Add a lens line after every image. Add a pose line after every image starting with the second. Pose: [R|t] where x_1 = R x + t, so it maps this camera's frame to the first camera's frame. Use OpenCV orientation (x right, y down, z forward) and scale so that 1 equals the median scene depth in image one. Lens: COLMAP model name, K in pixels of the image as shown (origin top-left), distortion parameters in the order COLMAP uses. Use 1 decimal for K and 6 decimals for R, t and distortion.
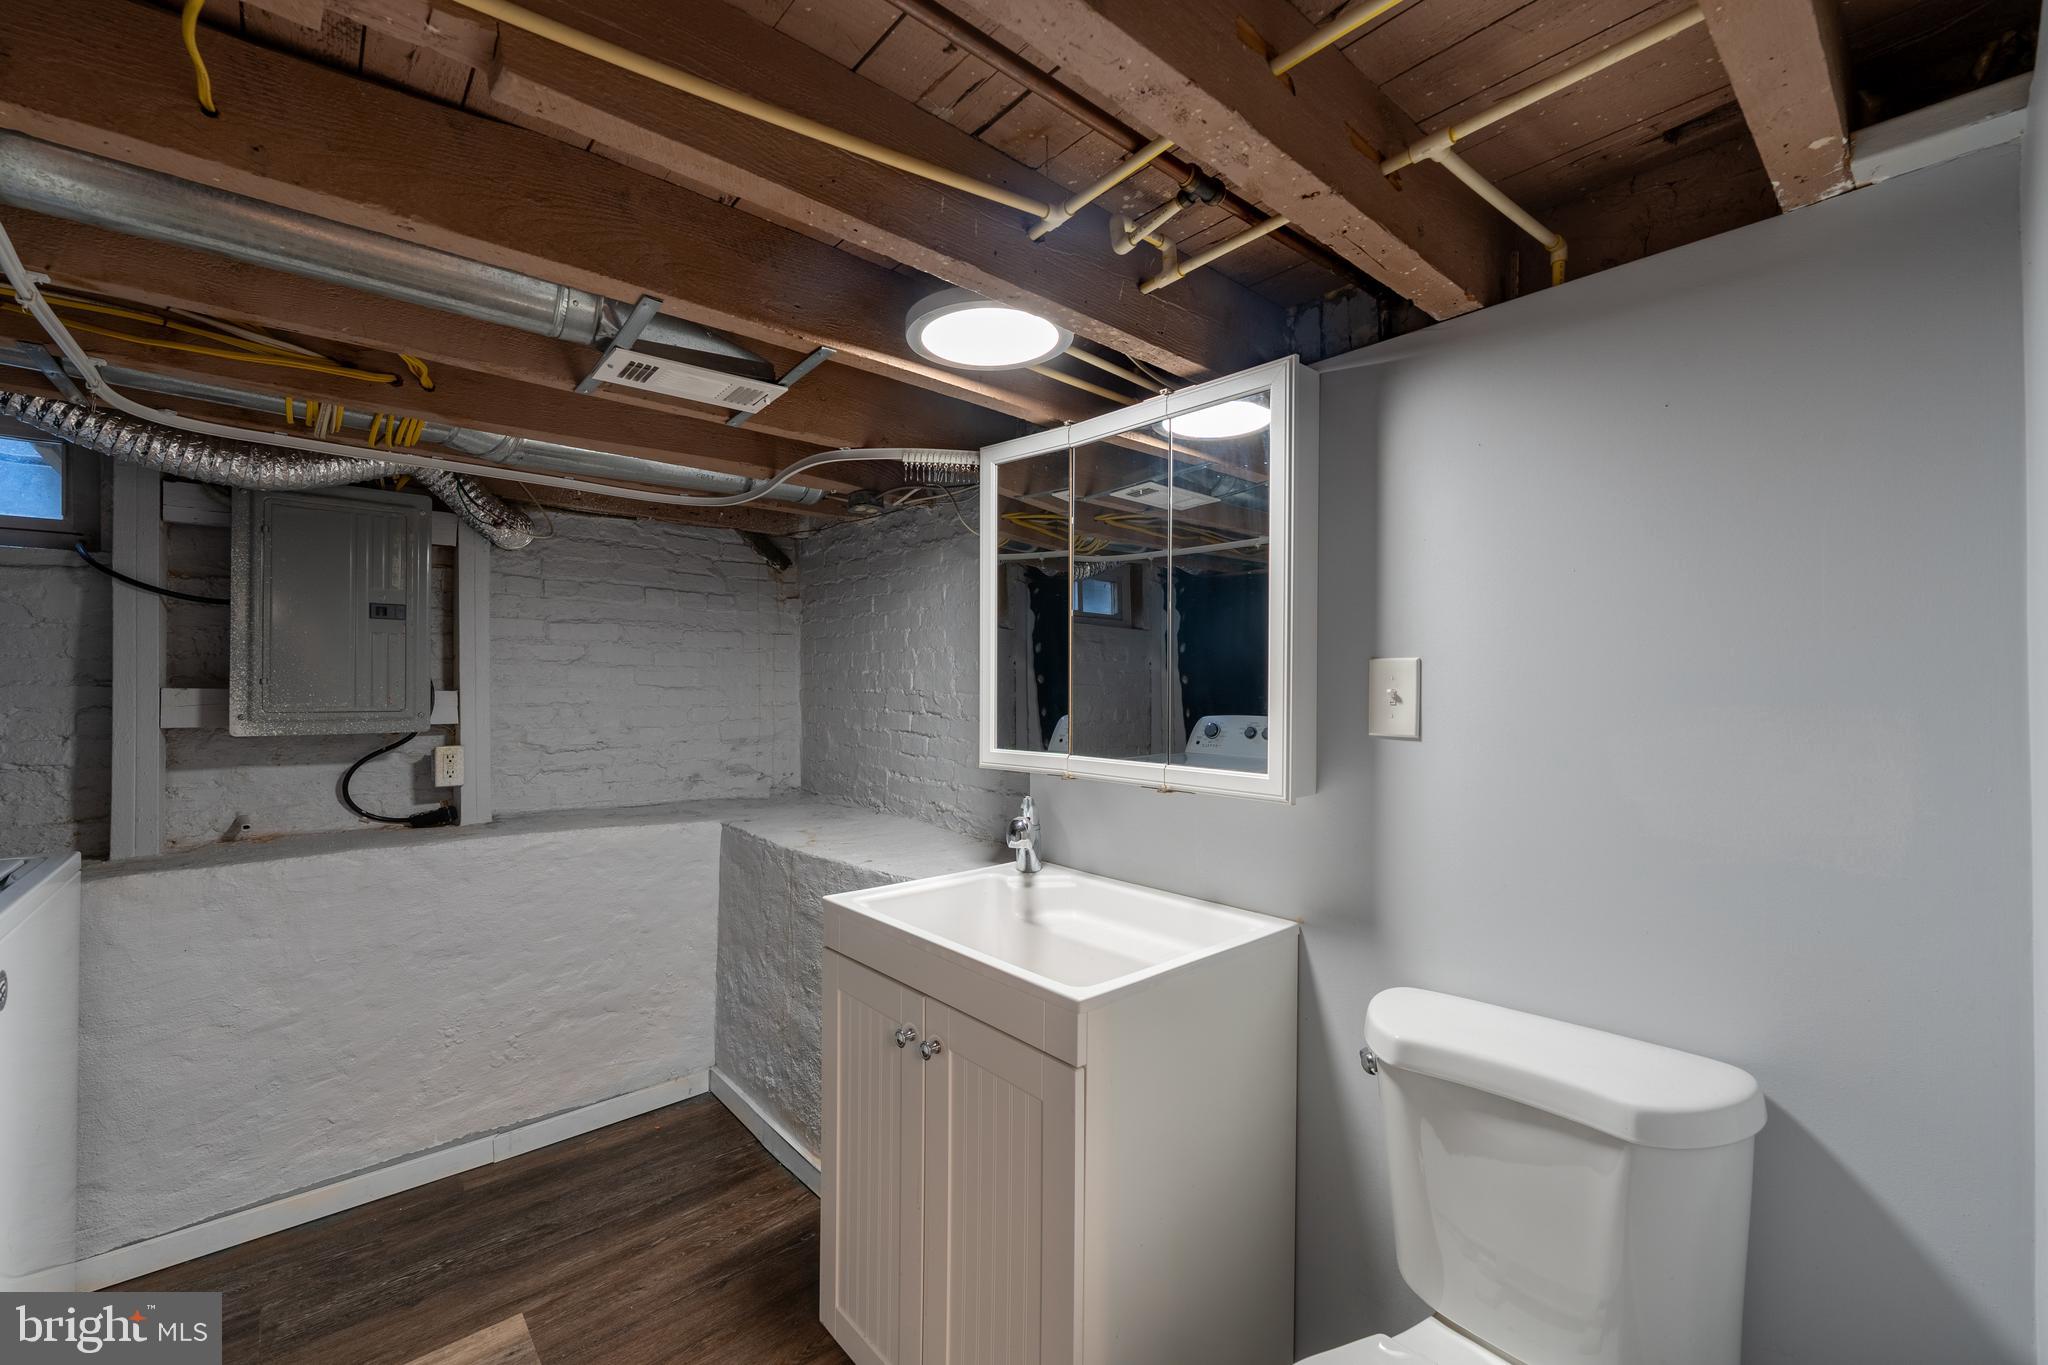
lens RADIAL K [[836.6, 0, 1032.0], [0, 836.6, 687.6], [0, 0, 1]] dist [0.000827, -0.000828]
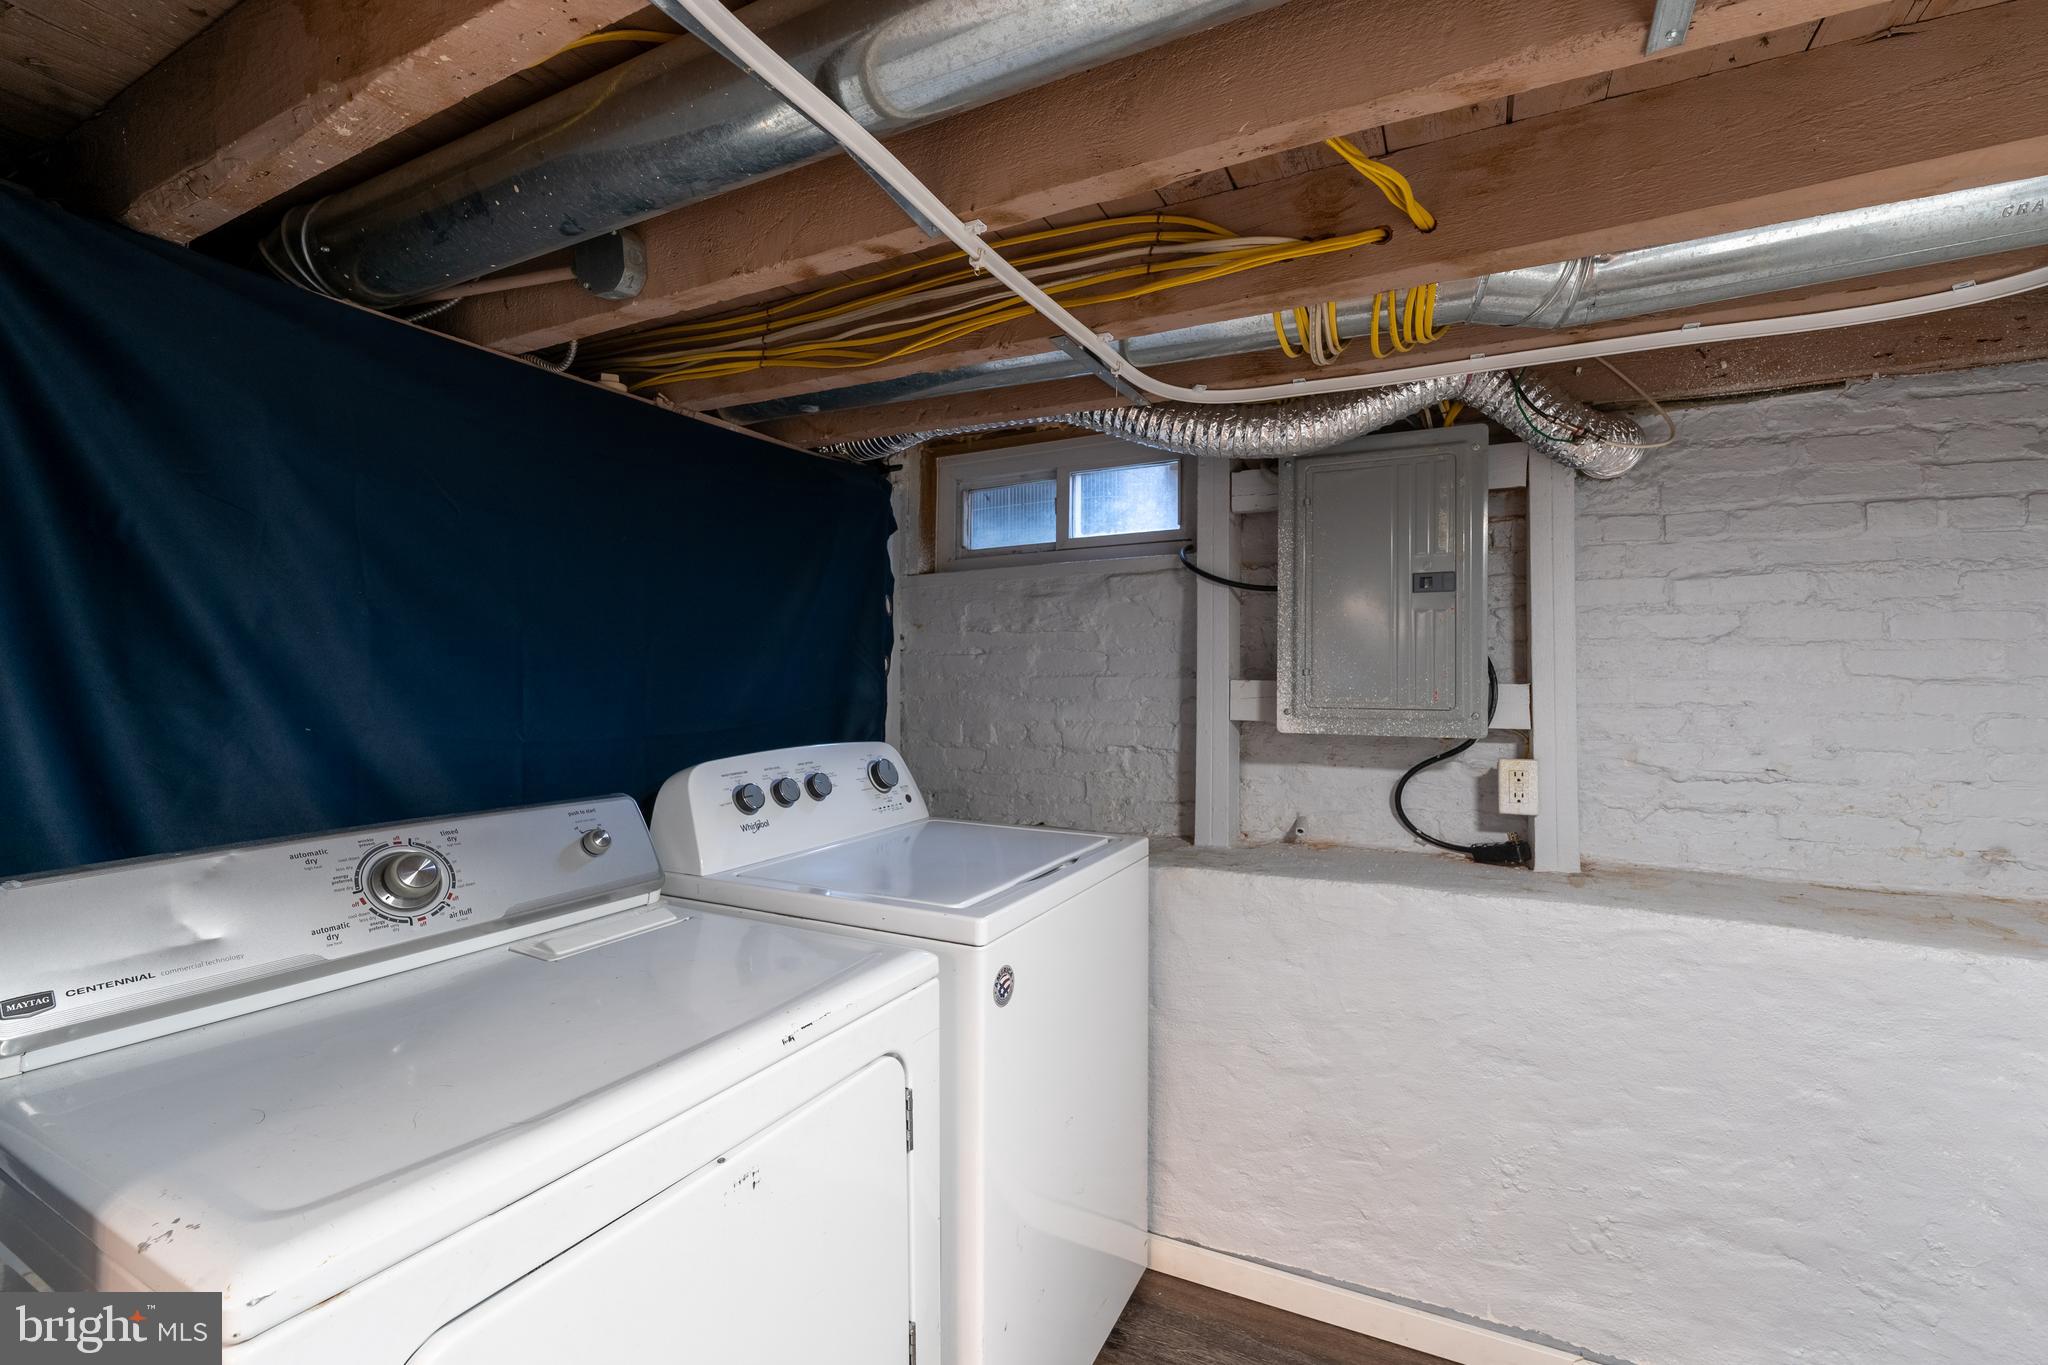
lens RADIAL K [[836.6, 0, 998.6], [0, 836.6, 671.5], [0, 0, 1]] dist [0.000827, -0.000828]
pose [[0.319927, -0.011021, -0.947378, -0.160671], [-0.000049, 0.999932, -0.011649, 0.001645], [0.947442, 0.003773, 0.319904, 0.366203]]
